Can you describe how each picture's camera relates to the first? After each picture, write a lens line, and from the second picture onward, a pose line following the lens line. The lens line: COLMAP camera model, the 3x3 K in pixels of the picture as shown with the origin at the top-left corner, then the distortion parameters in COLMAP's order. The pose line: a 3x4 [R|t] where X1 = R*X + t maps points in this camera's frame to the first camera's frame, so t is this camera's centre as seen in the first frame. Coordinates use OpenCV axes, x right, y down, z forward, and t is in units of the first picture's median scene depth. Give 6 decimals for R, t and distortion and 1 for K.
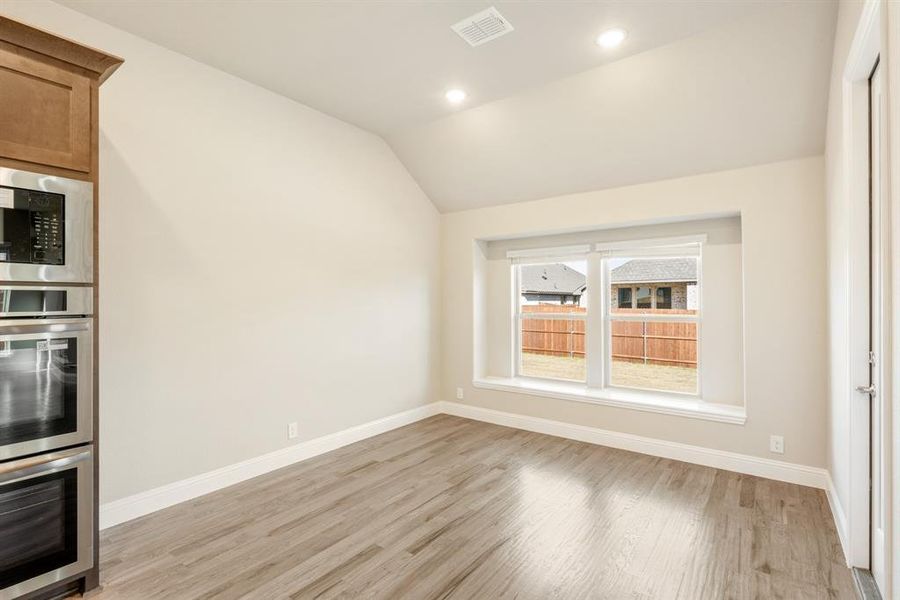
lens RADIAL K [[426.1, 0, 447.2], [0, 426.1, 297.4], [0, 0, 1]] dist [-0.000189, 0.000167]
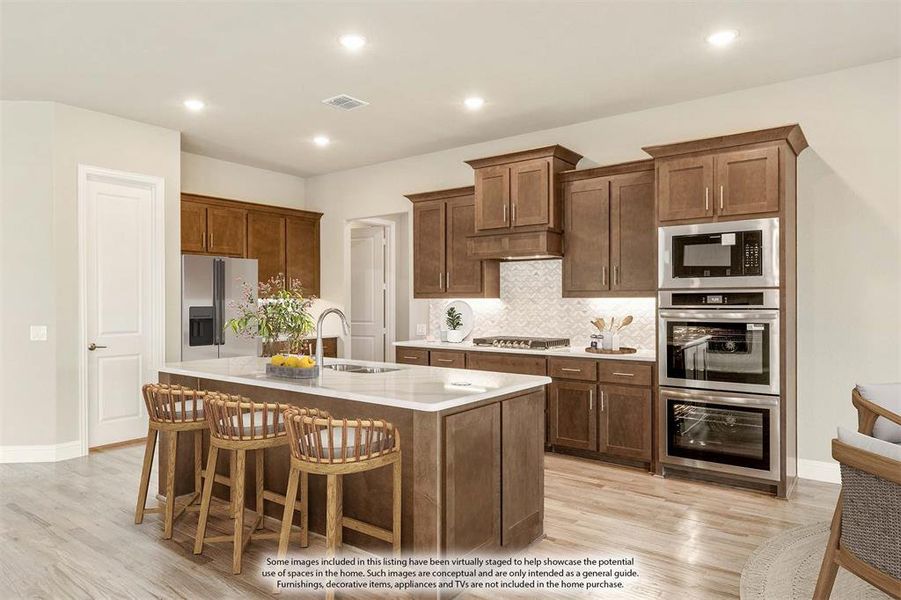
lens RADIAL K [[573.9, 0, 449.6], [0, 573.9, 303.0], [0, 0, 1]] dist [0.005842, 0.000991]
pose [[-0.010226, 0.003196, -0.999943, 1.169520], [0.003217, 0.999990, 0.003163, 0.012495], [0.999943, -0.003185, -0.010236, -0.105234]]
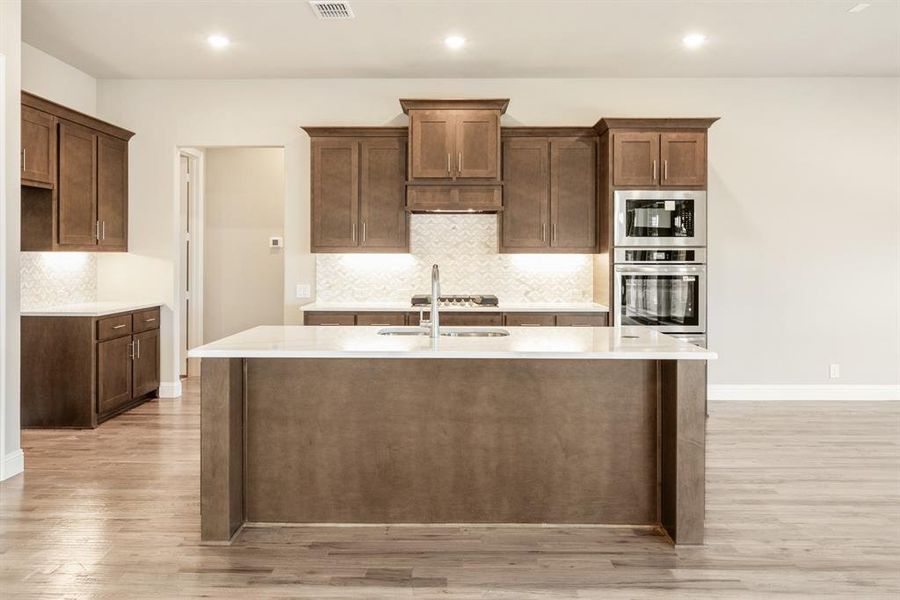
lens RADIAL K [[654.9, 0, 443.9], [0, 654.9, 261.3], [0, 0, 1]] dist [0.007507, 0.001883]
pose [[0.595889, 0.007056, -0.803036, 0.768069], [-0.000488, 0.999964, 0.008425, 0.009247], [0.803066, -0.004629, 0.595871, -1.599418]]
